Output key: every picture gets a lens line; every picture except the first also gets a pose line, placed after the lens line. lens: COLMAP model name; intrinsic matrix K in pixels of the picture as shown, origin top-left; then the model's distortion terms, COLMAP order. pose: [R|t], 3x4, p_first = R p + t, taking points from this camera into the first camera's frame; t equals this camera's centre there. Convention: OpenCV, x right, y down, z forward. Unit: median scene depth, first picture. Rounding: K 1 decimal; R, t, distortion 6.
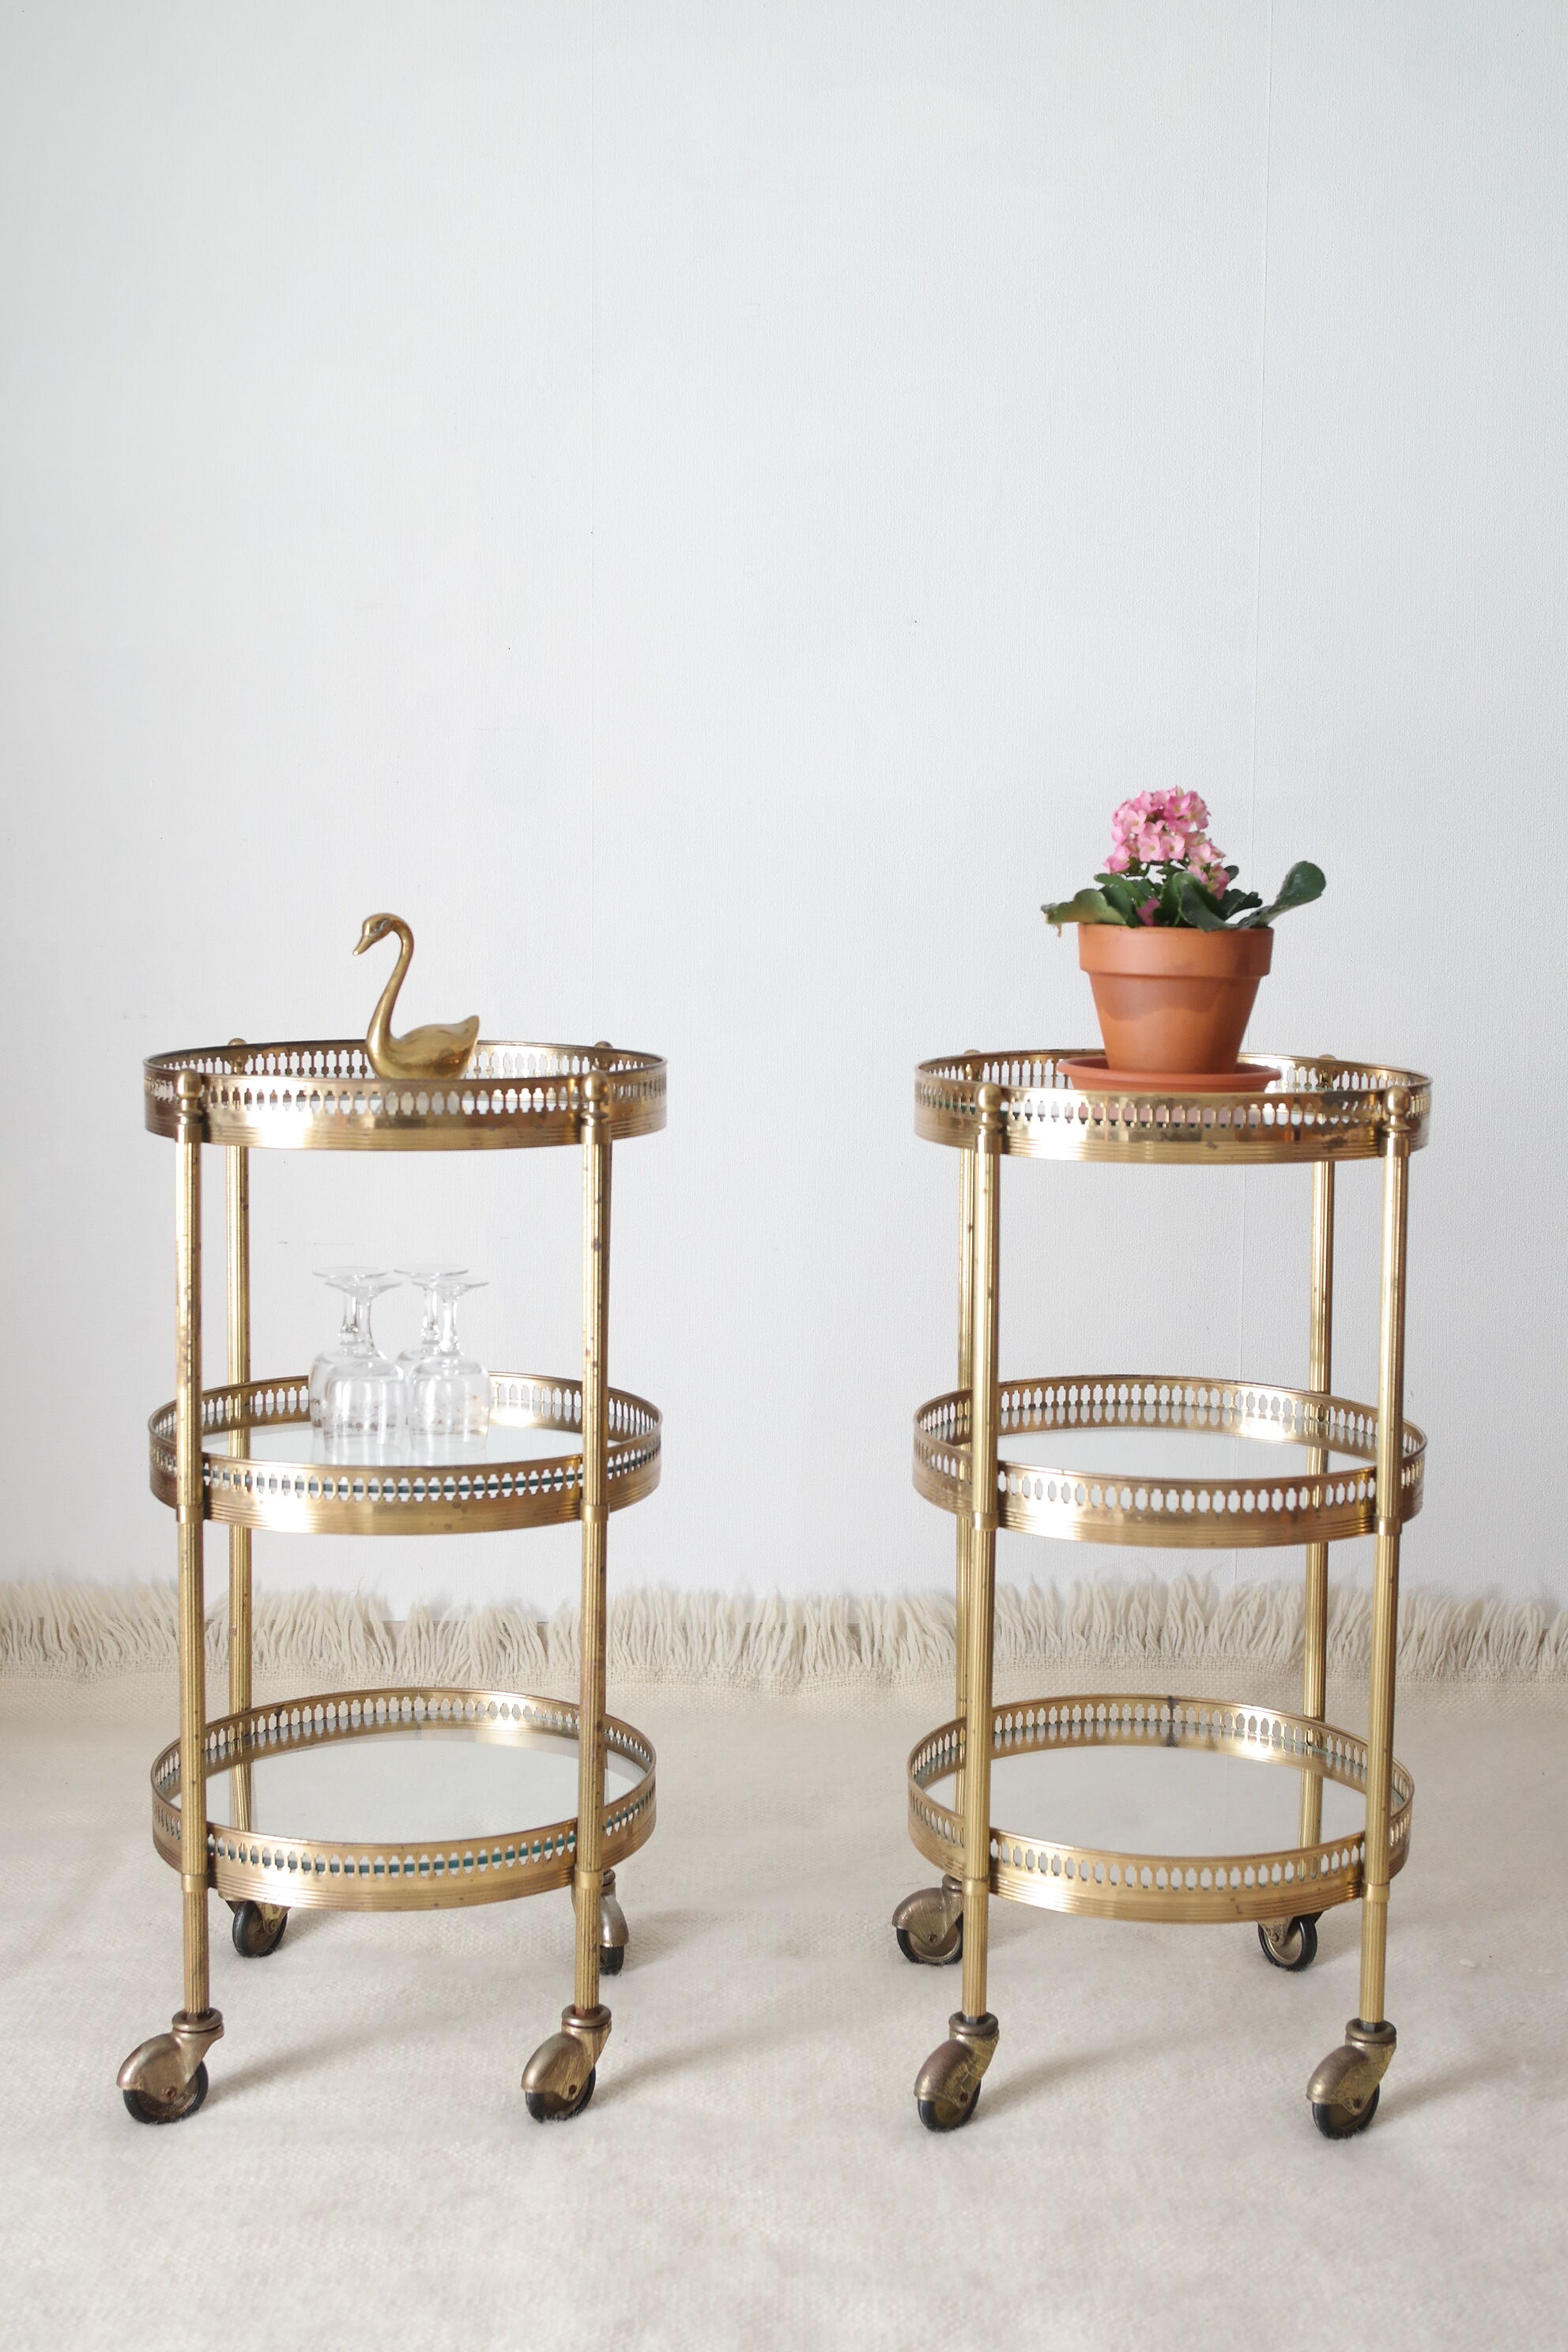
lens RADIAL K [[3082.0, 0, 748.2], [0, 3082.0, 1188.6], [0, 0, 1]] dist [-0.026209, 0.103412]
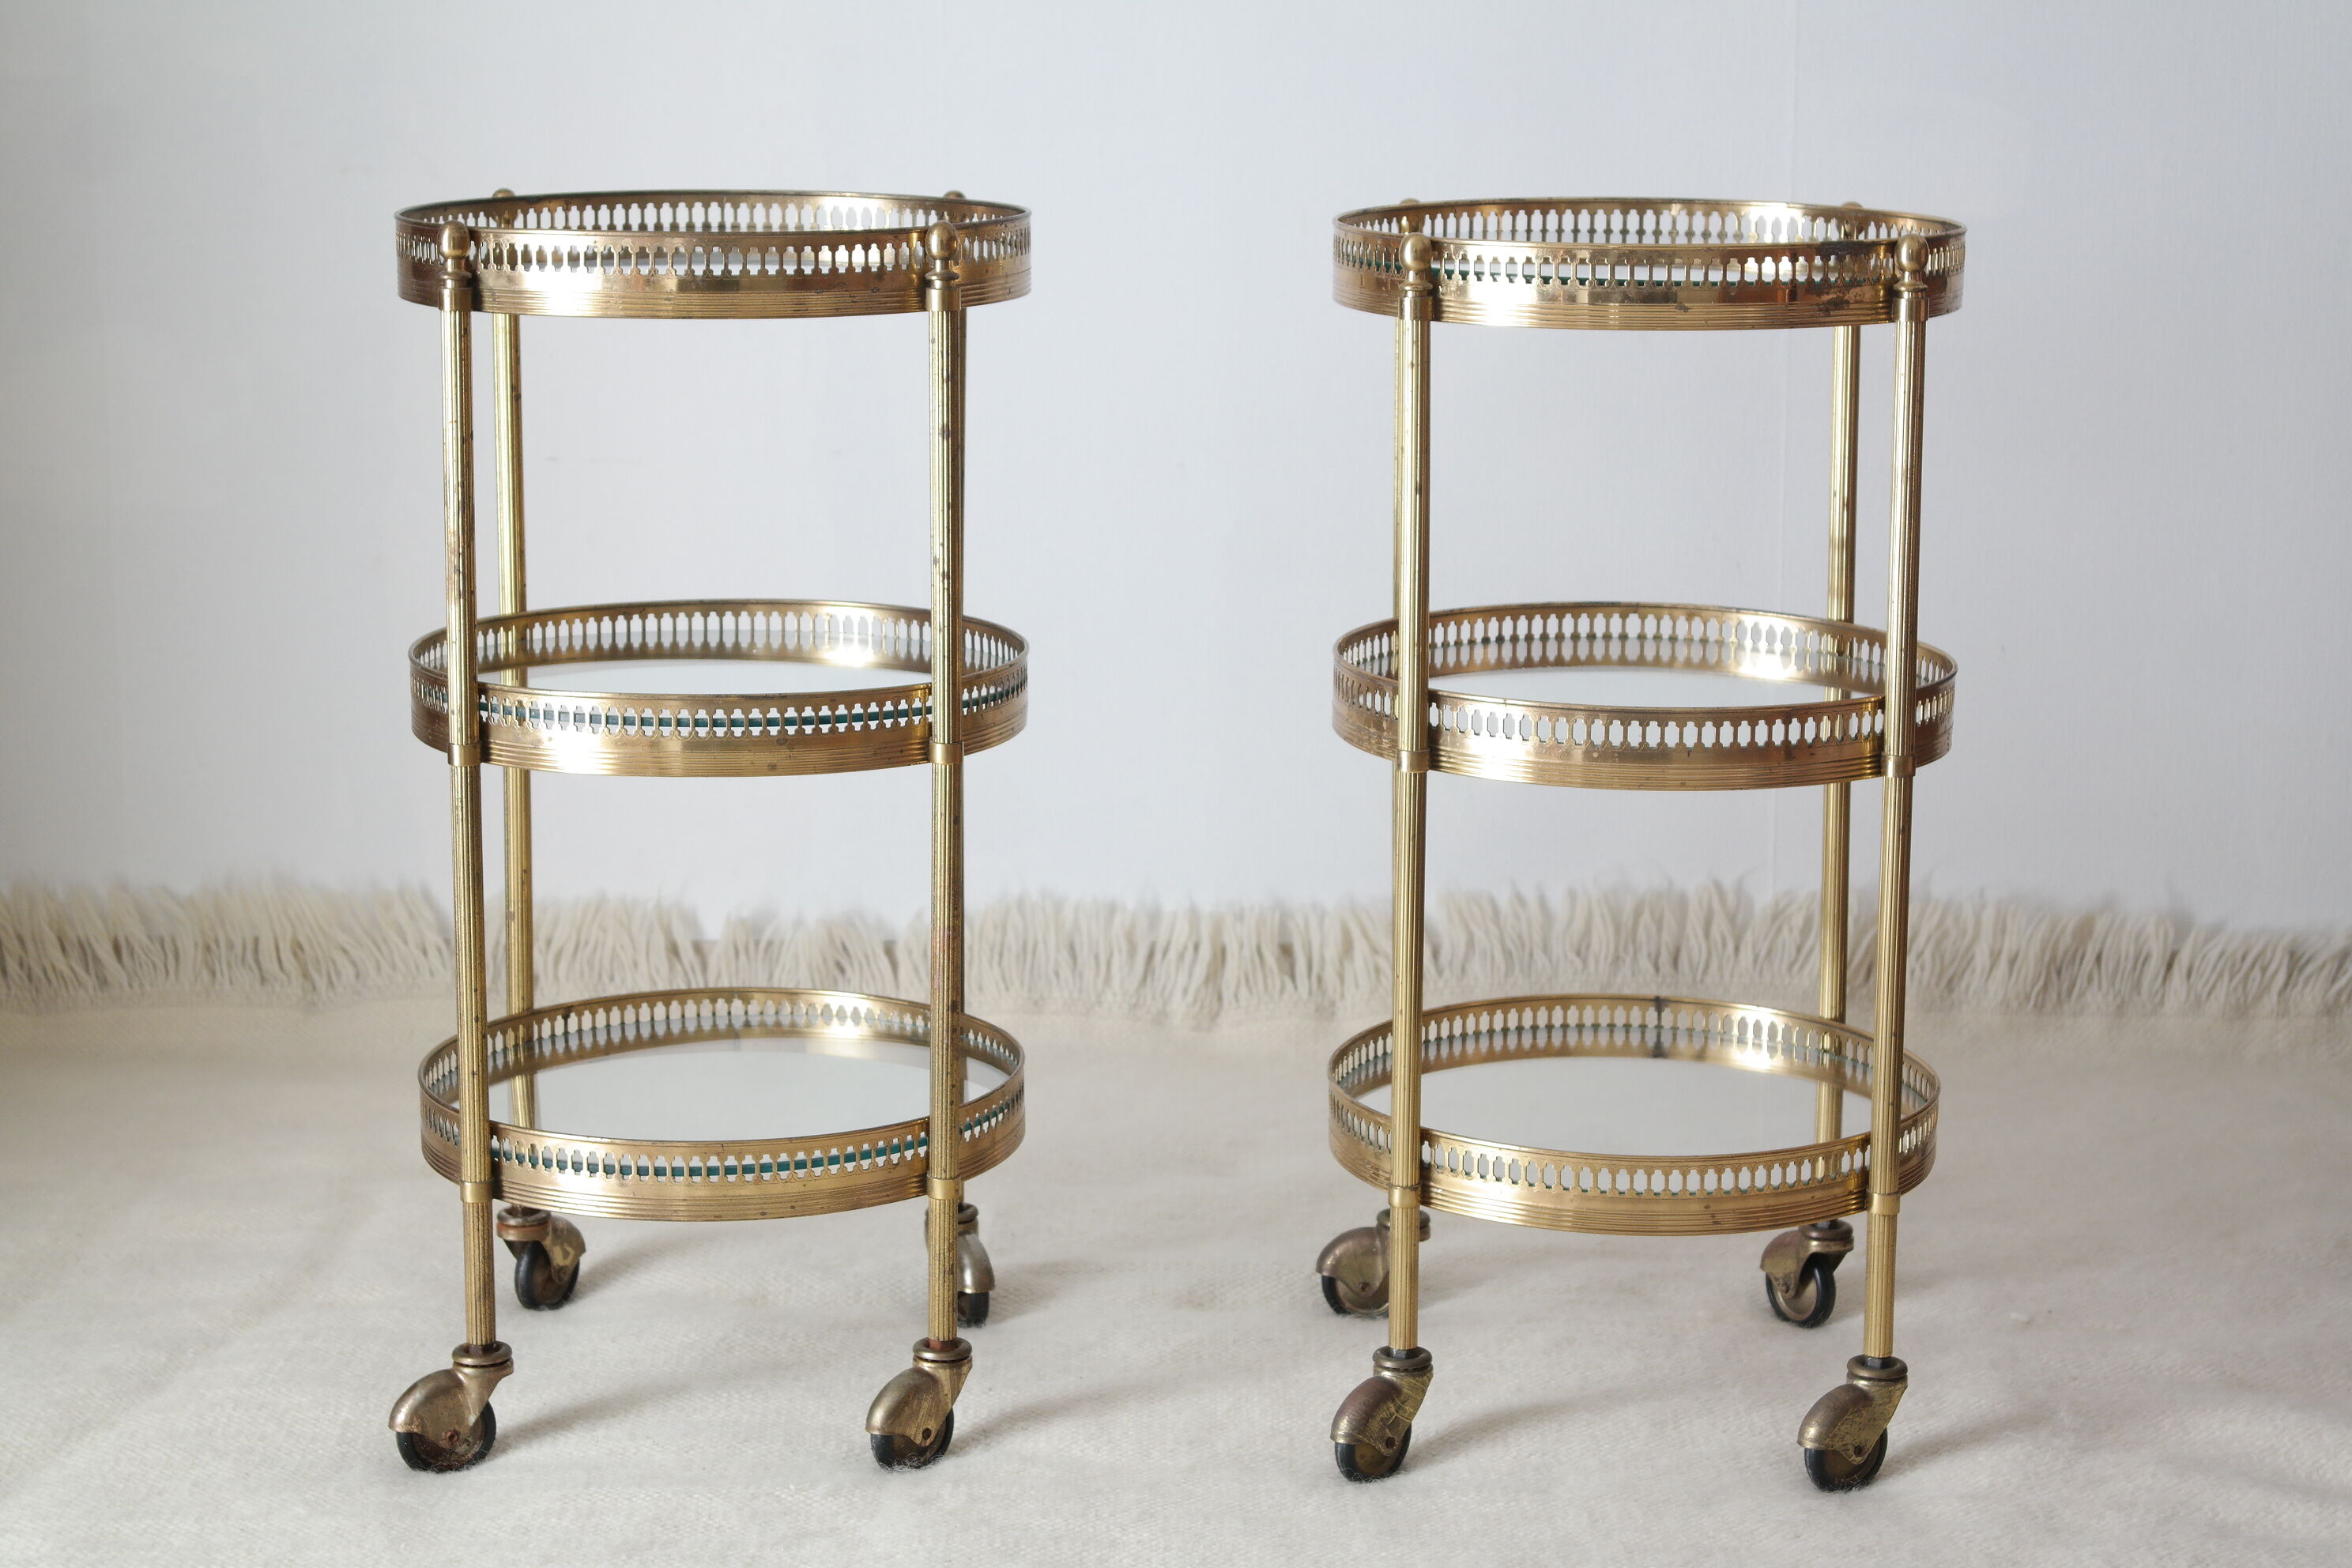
lens RADIAL K [[4556.7, 0, 1176.0], [0, 4556.7, 784.0], [0, 0, 1]] dist [0.041436, -0.214378]
pose [[0.999969, -0.005576, -0.005561, 0.018825], [0.005972, 0.997245, 0.073940, 0.021411], [0.005134, -0.073971, 0.997247, -0.229427]]
